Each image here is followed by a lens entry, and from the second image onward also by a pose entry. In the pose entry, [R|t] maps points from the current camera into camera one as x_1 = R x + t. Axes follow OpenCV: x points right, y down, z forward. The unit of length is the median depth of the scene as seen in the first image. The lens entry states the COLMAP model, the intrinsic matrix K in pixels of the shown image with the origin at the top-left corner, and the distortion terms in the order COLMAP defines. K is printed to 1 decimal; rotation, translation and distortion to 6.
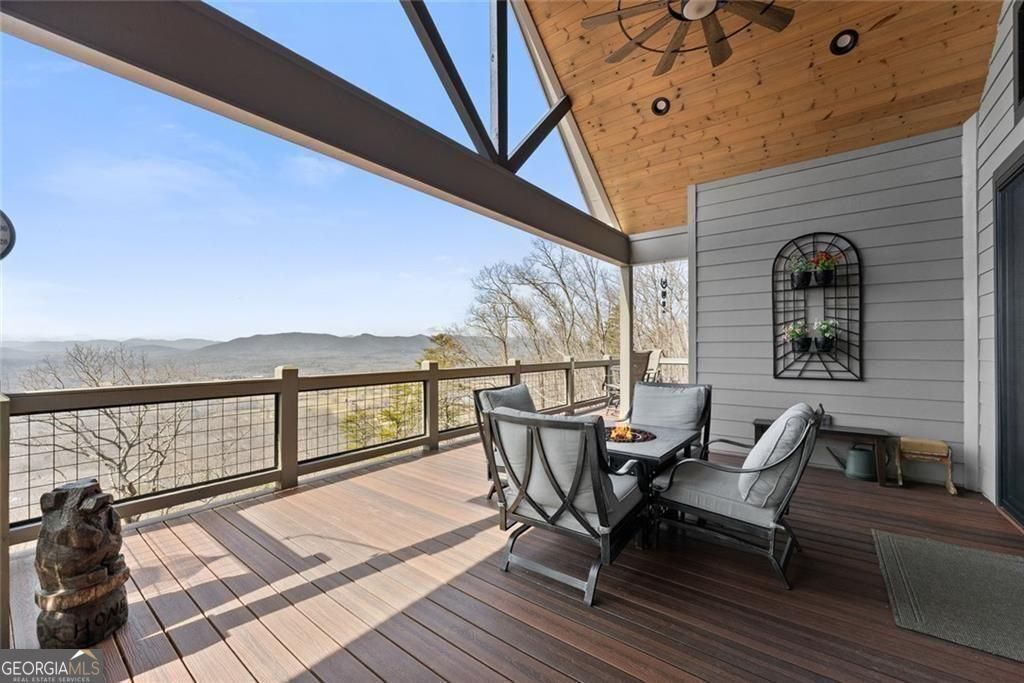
lens RADIAL K [[413.2, 0, 510.2], [0, 413.2, 344.5], [0, 0, 1]] dist [0.000331, 0.000331]
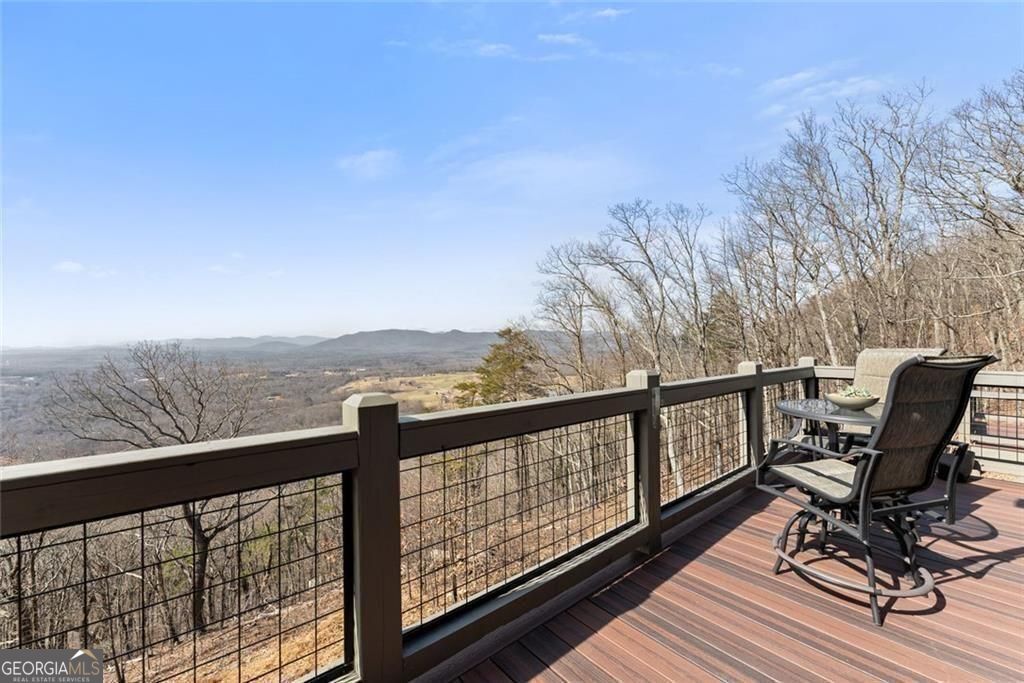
lens RADIAL K [[413.2, 0, 516.7], [0, 413.2, 342.5], [0, 0, 1]] dist [0.000331, 0.000331]
pose [[0.981632, -0.004469, -0.190732, 0.025487], [0.005820, 0.999962, 0.006525, 0.000436], [0.190696, -0.007515, 0.981620, 0.157452]]
